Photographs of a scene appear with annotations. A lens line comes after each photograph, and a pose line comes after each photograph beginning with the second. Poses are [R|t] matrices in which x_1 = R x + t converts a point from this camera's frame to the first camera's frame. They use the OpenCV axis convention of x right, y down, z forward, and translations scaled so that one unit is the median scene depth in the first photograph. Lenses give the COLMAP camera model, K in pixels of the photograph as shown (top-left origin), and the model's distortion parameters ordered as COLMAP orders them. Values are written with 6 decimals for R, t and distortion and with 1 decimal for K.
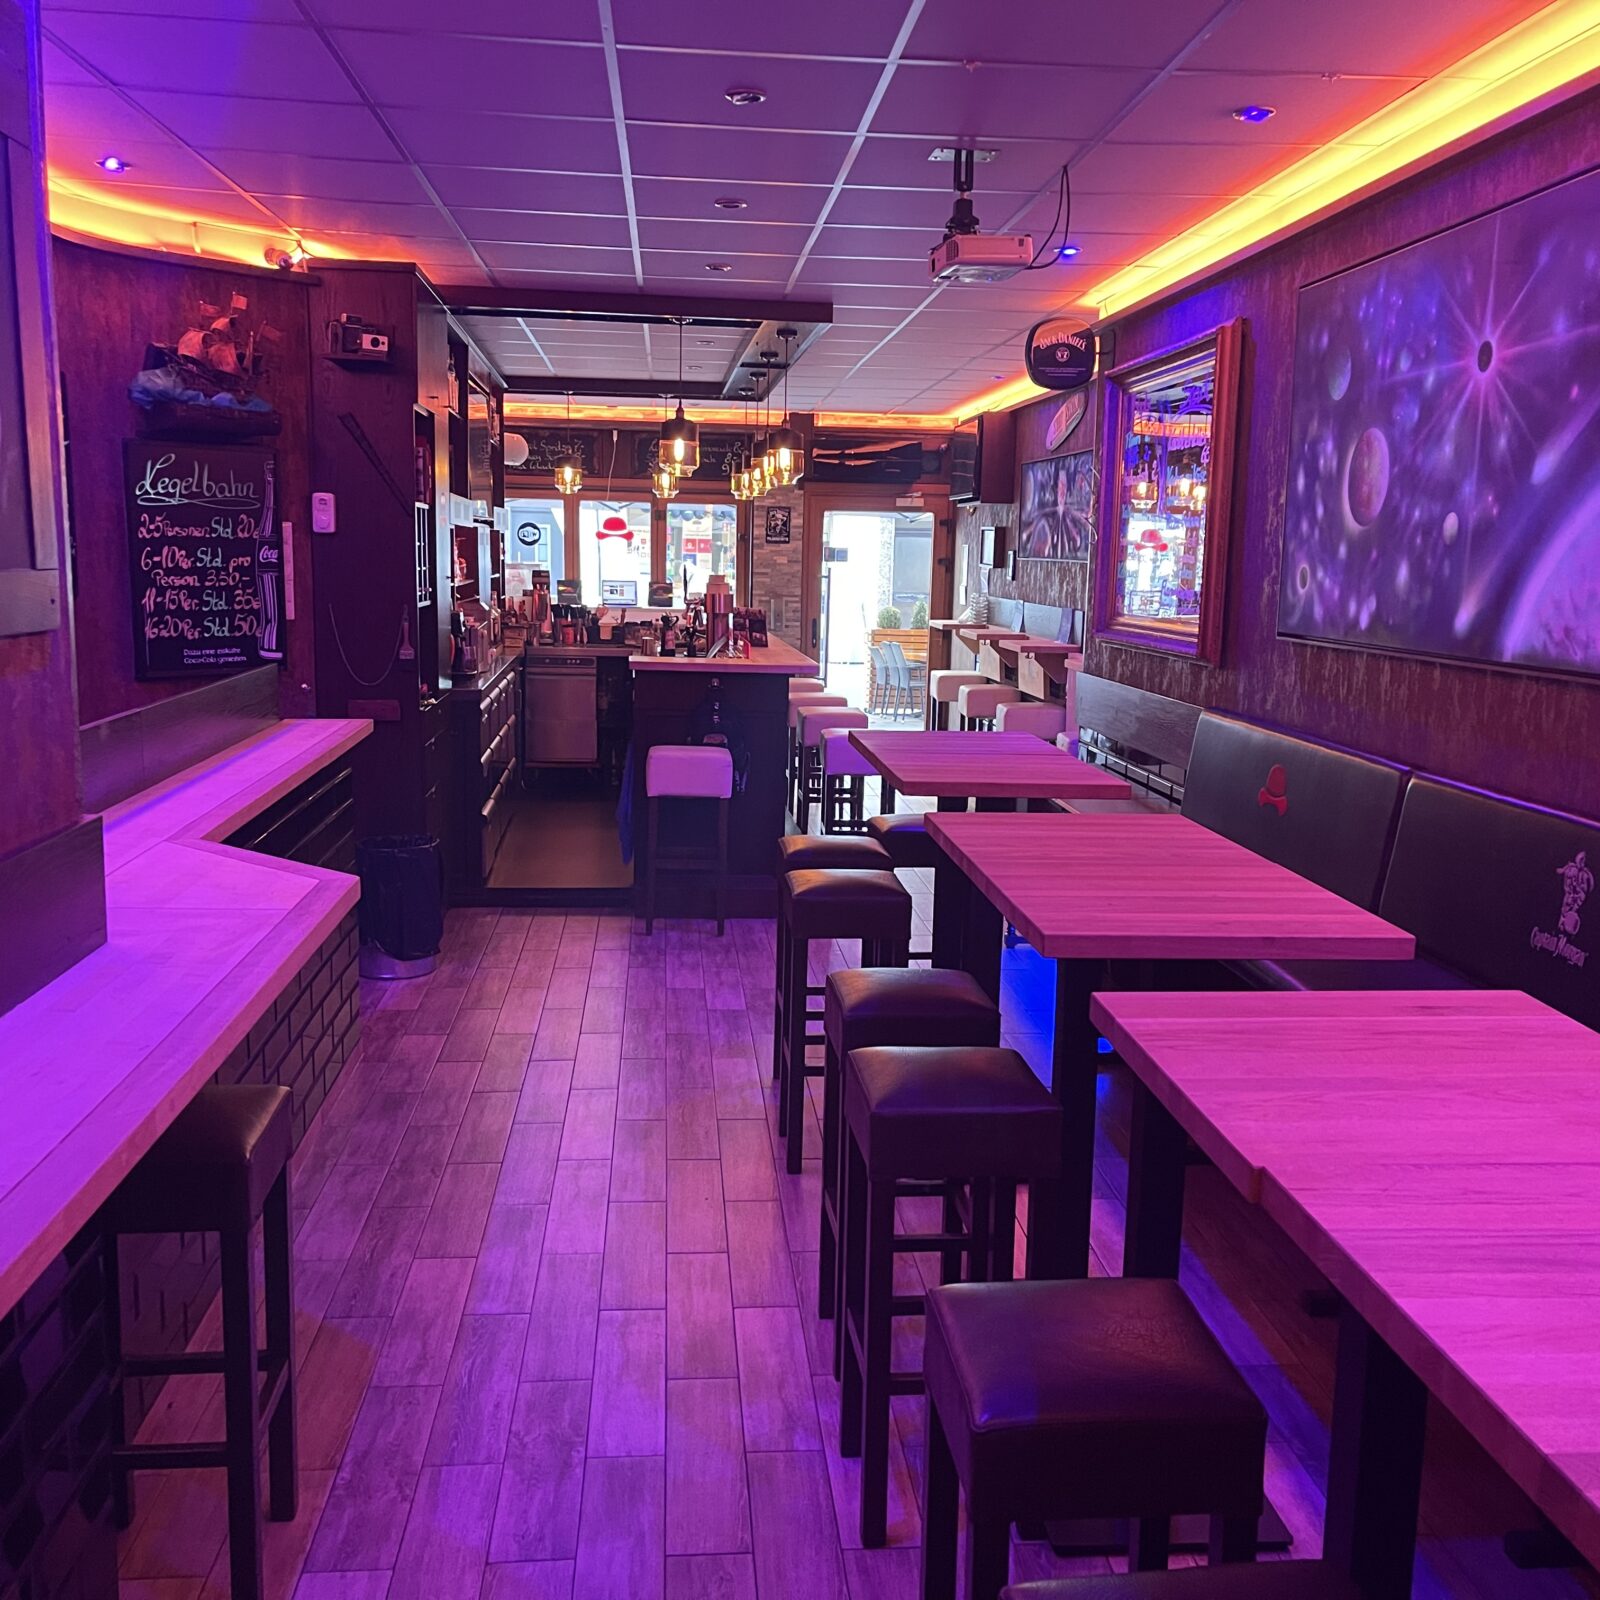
lens RADIAL K [[1618.2, 0, 797.1], [0, 1618.2, 802.1], [0, 0, 1]] dist [0.033484, 0.000000]
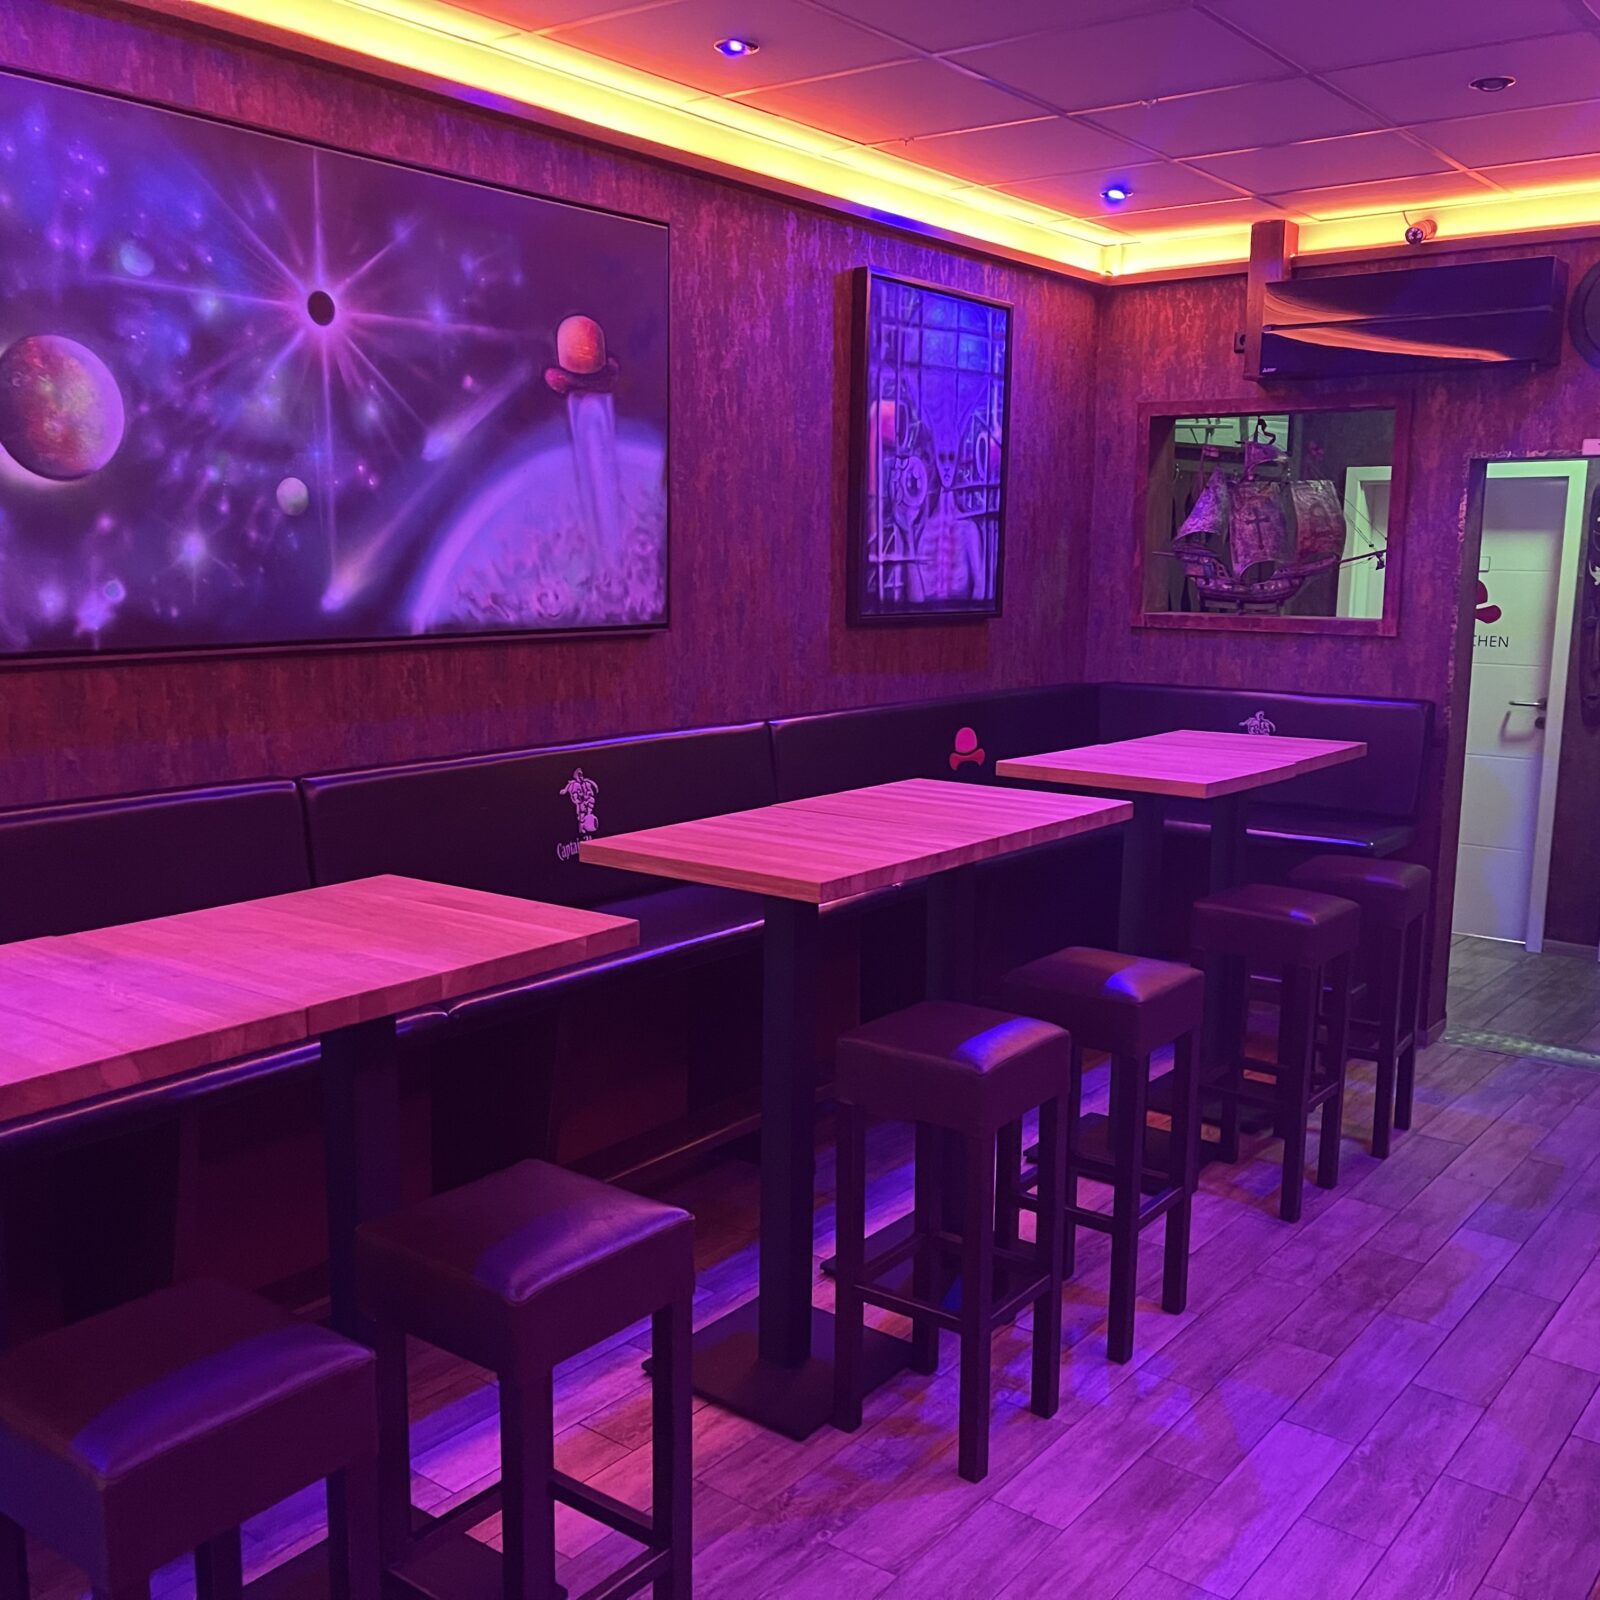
lens RADIAL K [[1618.2, 0, 805.2], [0, 1618.2, 792.9], [0, 0, 1]] dist [0.033484, 0.000000]
pose [[-0.738443, -0.128180, 0.662021, -0.356623], [0.078127, 0.958892, 0.272805, -0.208663], [-0.669775, 0.253173, -0.698073, 1.318929]]
